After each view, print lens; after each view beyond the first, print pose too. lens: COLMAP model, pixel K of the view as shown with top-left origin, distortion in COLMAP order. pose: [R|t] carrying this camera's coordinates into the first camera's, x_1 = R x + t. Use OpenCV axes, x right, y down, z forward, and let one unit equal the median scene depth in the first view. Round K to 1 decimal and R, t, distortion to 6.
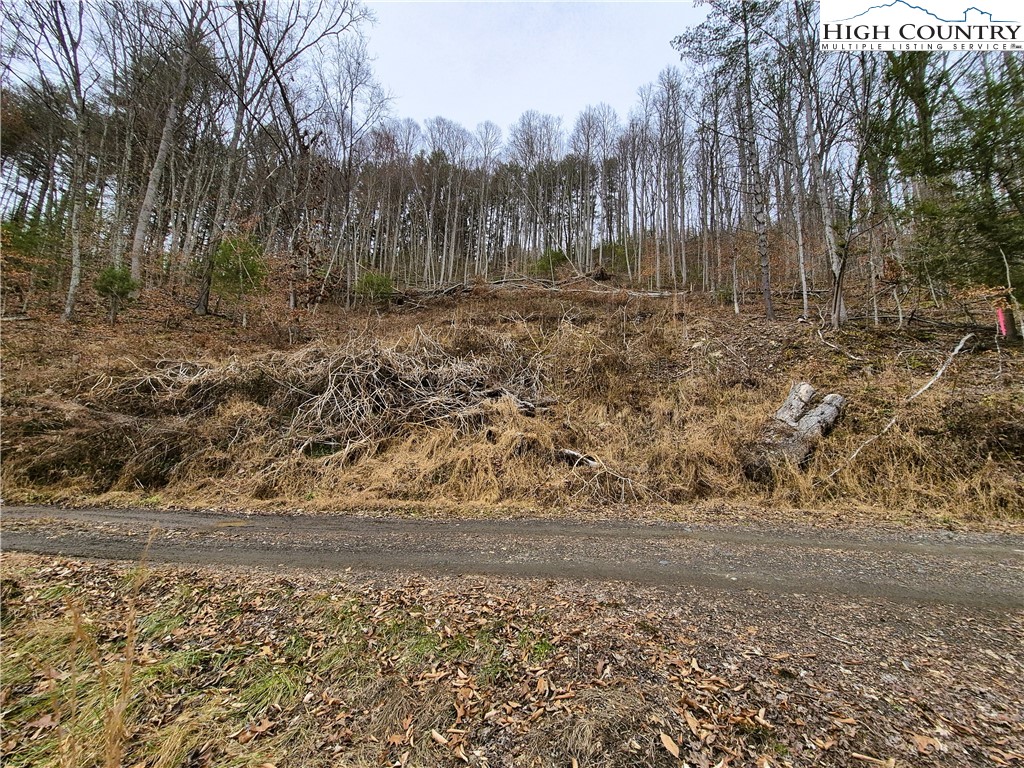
lens RADIAL K [[406.7, 0, 512.0], [0, 406.7, 384.0], [0, 0, 1]] dist [-0.000989, -0.000037]
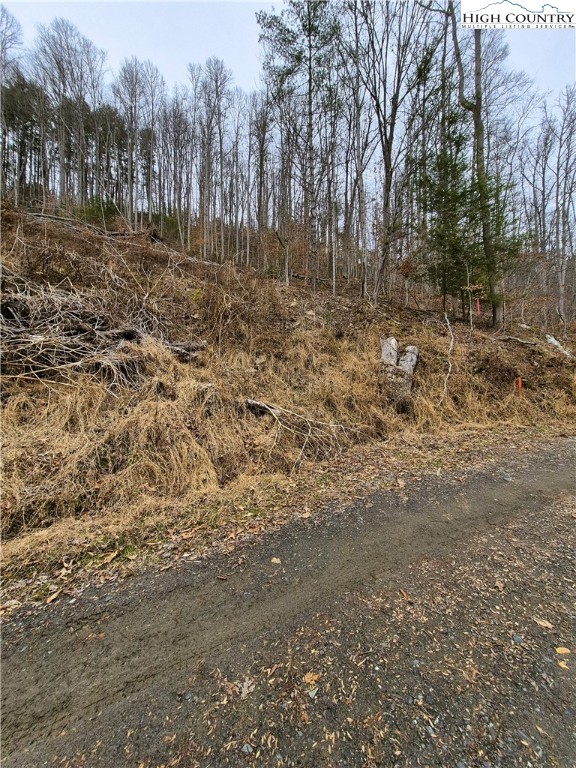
lens RADIAL K [[311.1, 0, 288.0], [0, 311.1, 384.0], [0, 0, 1]] dist [0.000884, -0.000532]
pose [[0.783098, -0.049521, 0.619923, -0.164761], [-0.039448, 0.990862, 0.128983, 0.026162], [-0.620646, -0.125461, 0.773989, 0.309038]]
